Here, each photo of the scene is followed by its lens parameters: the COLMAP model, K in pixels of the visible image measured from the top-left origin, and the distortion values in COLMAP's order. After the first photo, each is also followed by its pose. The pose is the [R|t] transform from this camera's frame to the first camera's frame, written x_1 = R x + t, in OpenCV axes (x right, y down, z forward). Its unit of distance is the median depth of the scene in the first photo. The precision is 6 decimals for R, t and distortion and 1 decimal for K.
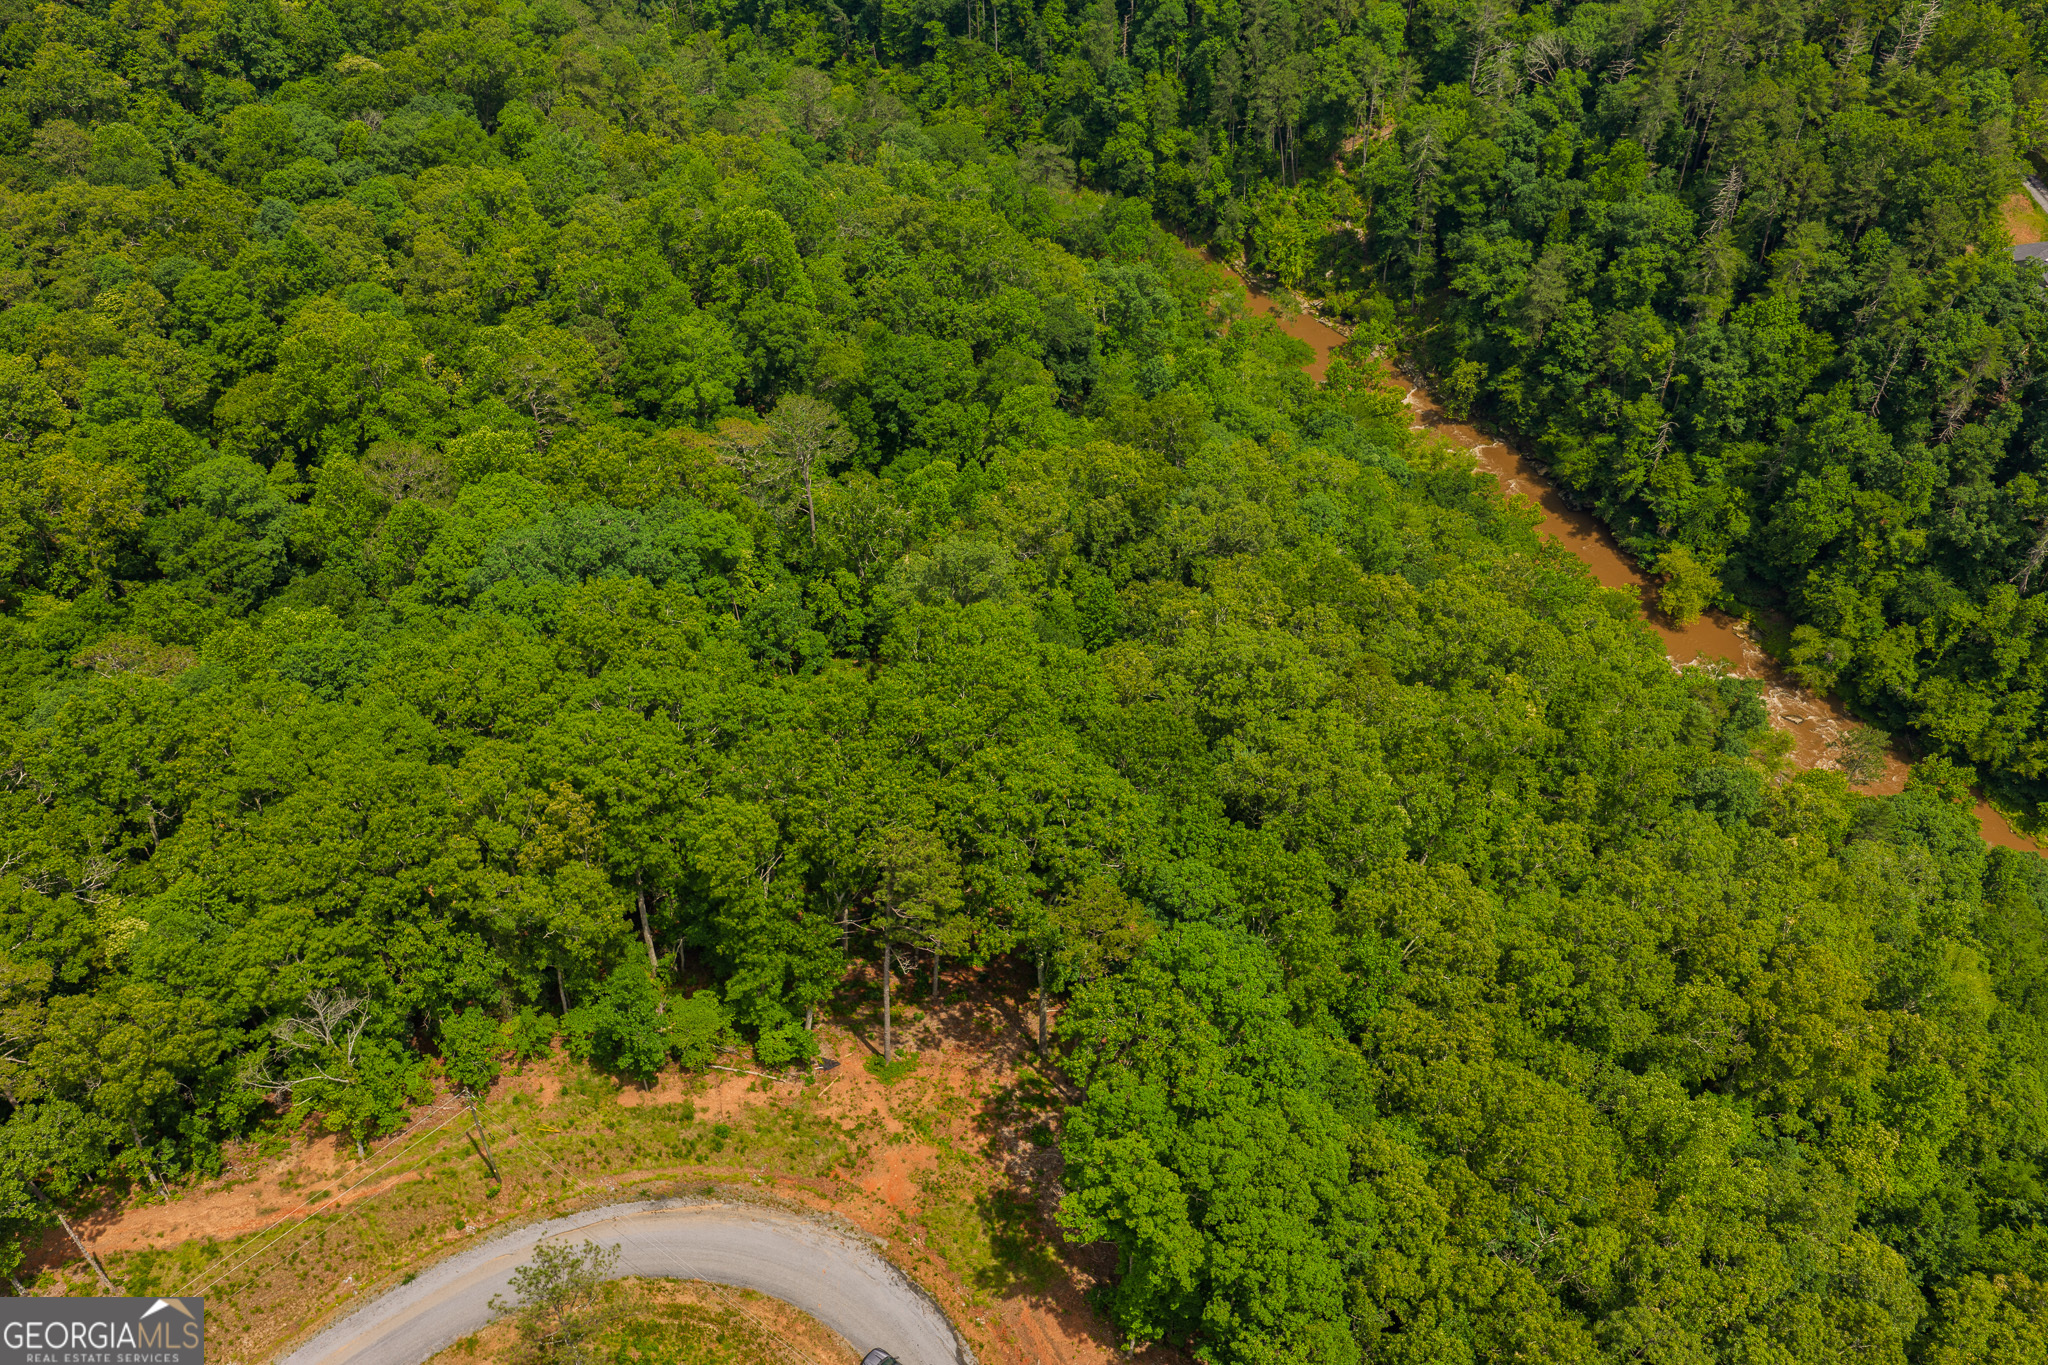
lens RADIAL K [[1701.3, 0, 1024.8], [0, 1701.3, 686.7], [0, 0, 1]] dist [0.022910, -0.031651]
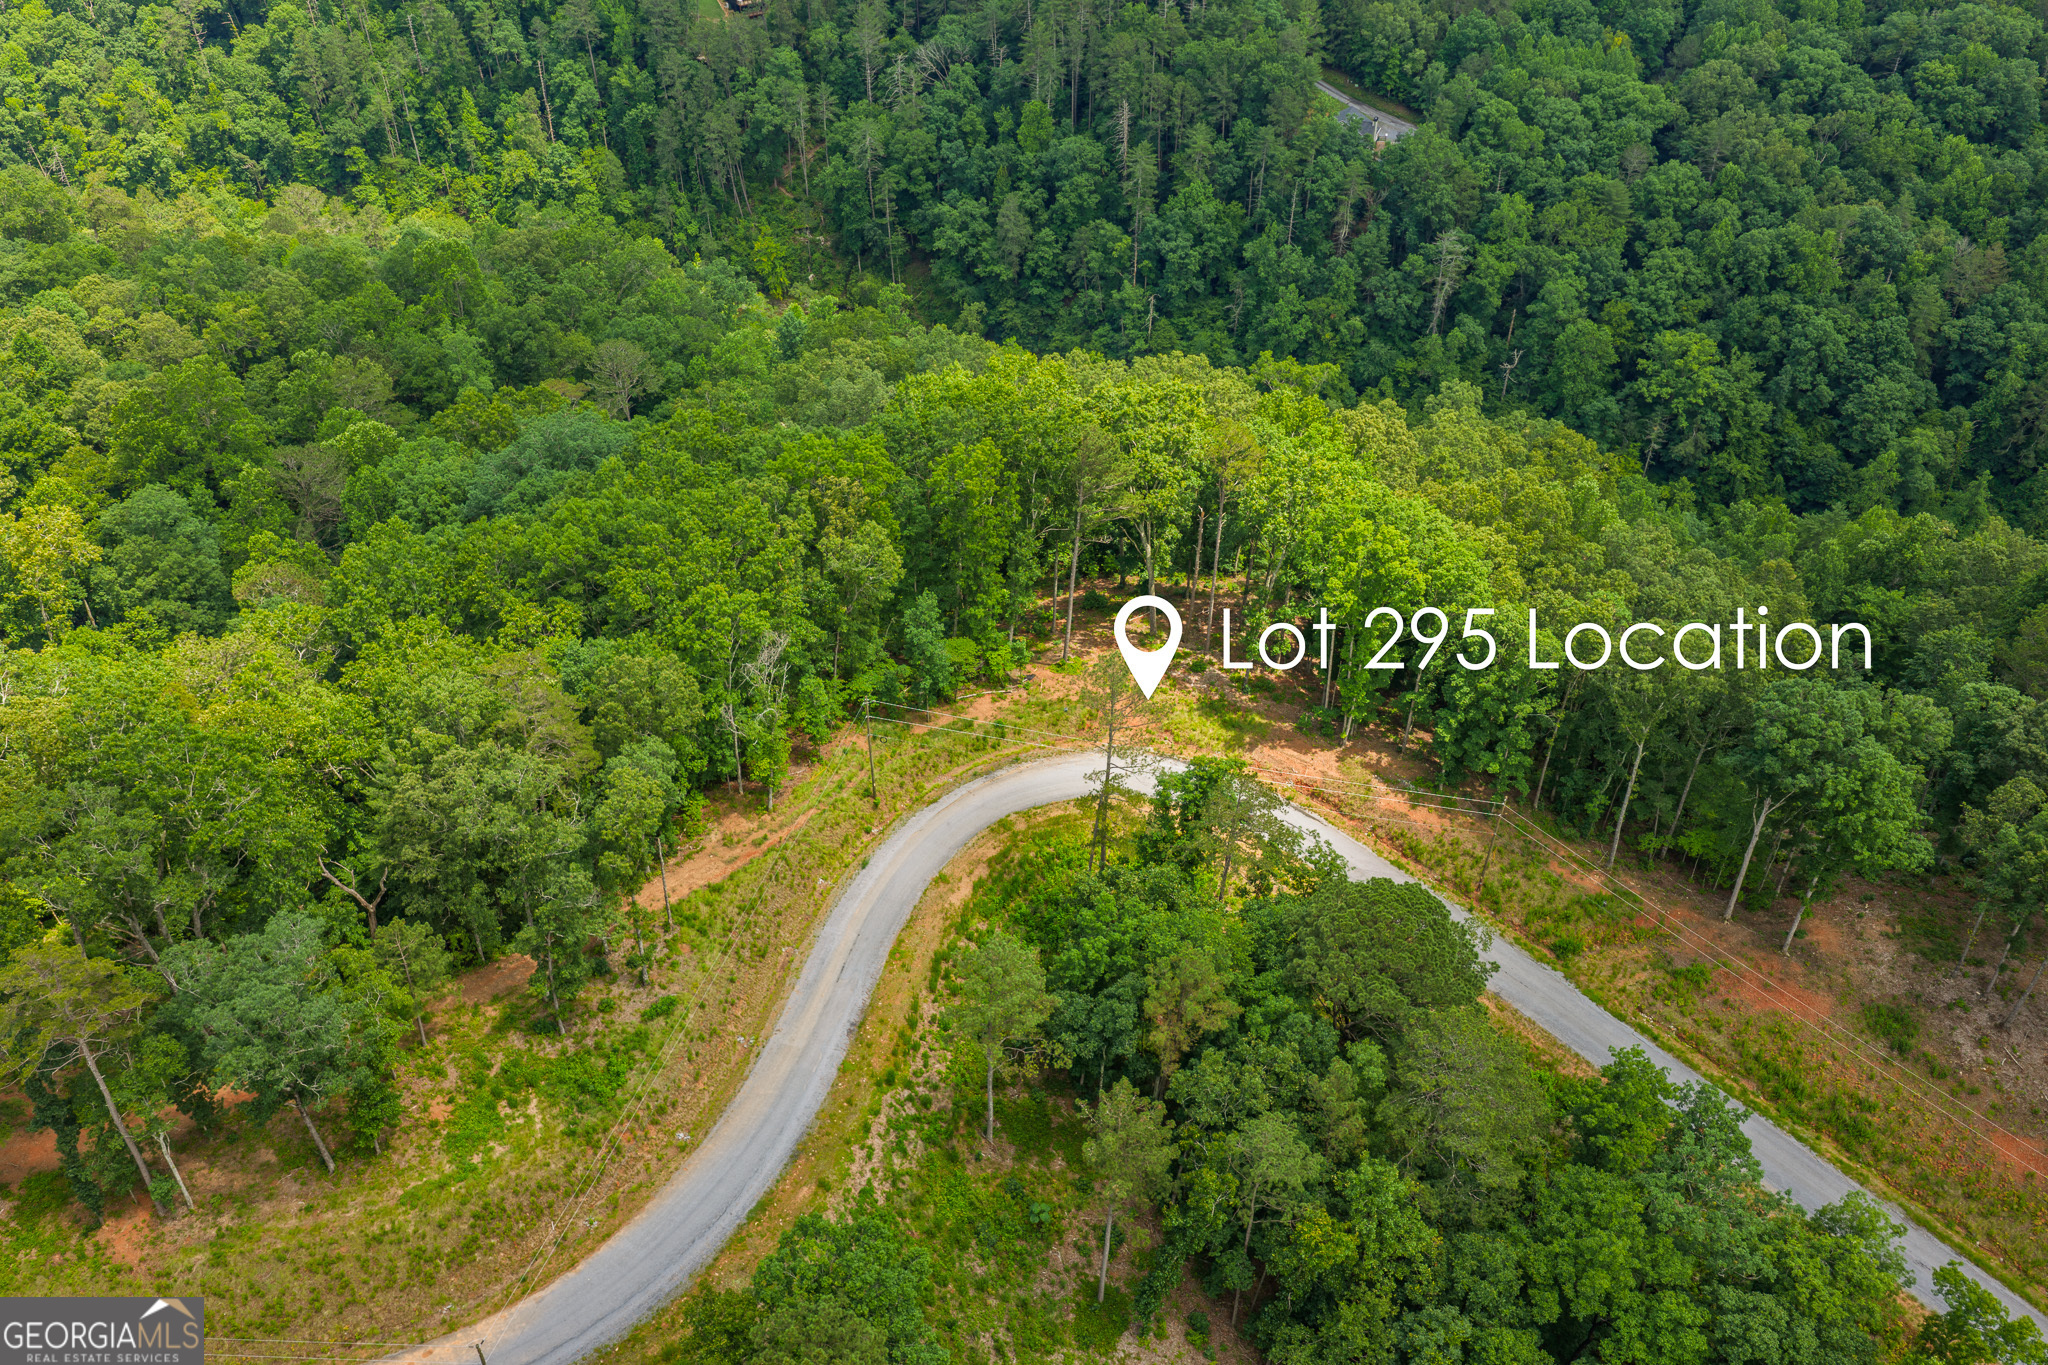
lens RADIAL K [[1701.3, 0, 1021.5], [0, 1701.3, 678.6], [0, 0, 1]] dist [0.022910, -0.031651]
pose [[0.874577, -0.298740, 0.381928, -0.251361], [0.333922, 0.942194, -0.027674, 0.105555], [-0.351583, 0.151737, 0.923778, -0.075027]]
